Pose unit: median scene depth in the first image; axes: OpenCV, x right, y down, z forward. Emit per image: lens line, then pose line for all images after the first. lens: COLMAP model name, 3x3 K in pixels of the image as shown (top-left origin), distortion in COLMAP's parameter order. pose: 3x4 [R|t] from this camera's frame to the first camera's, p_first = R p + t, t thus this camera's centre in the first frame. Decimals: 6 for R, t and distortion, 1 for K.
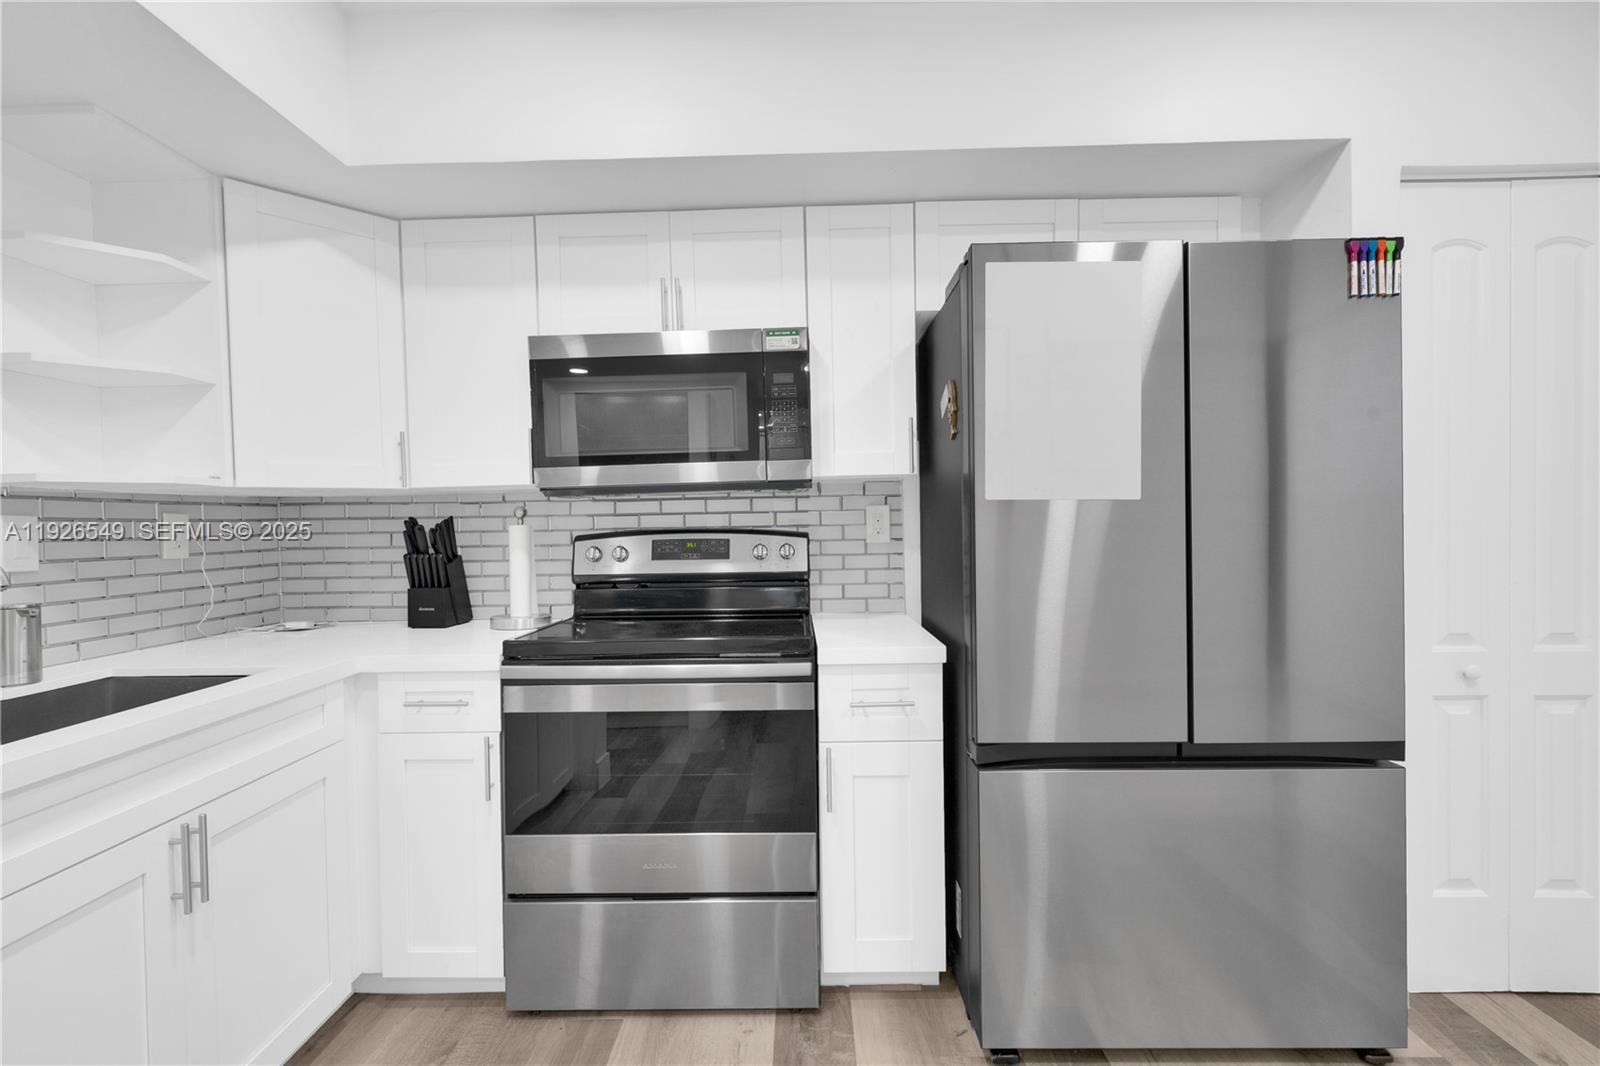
lens RADIAL K [[737.8, 0, 800.0], [0, 737.8, 533.0], [0, 0, 1]] dist [0.003490, 0.000259]
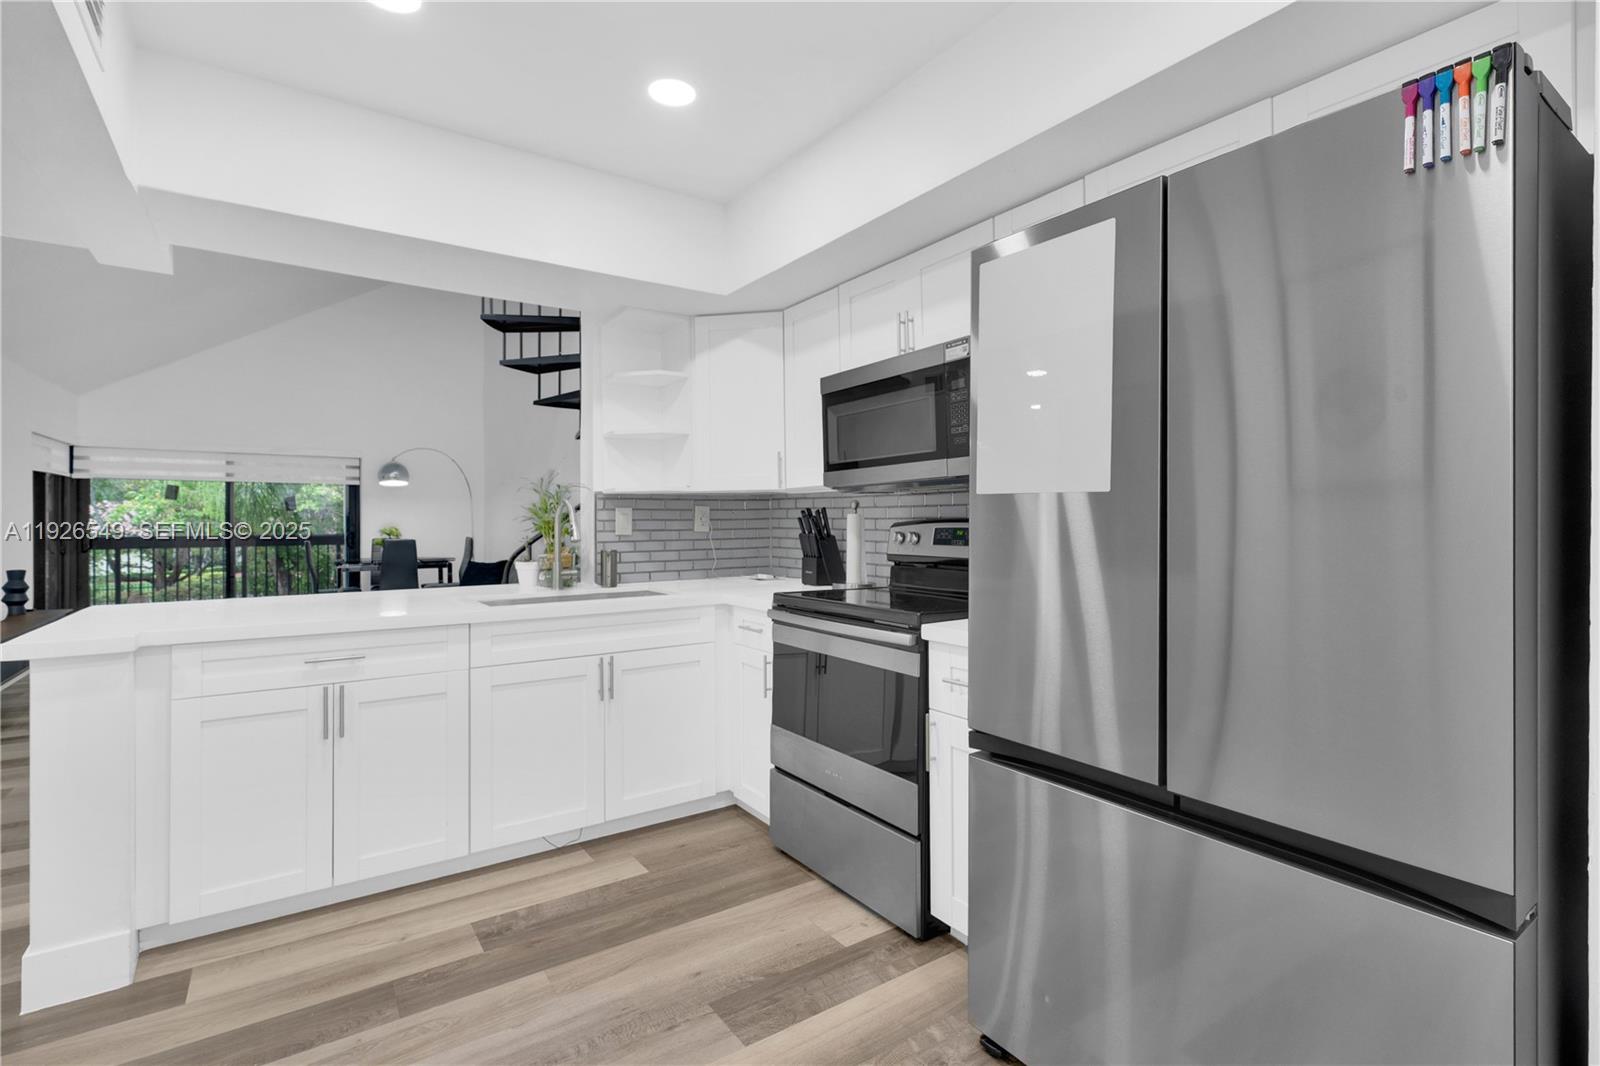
lens RADIAL K [[760.7, 0, 791.4], [0, 760.7, 518.1], [0, 0, 1]] dist [-0.000772, -0.000093]
pose [[0.567037, 0.013042, -0.823589, 0.811924], [-0.015562, 0.999866, 0.005119, -0.010486], [0.823545, 0.009914, 0.567164, 0.152747]]
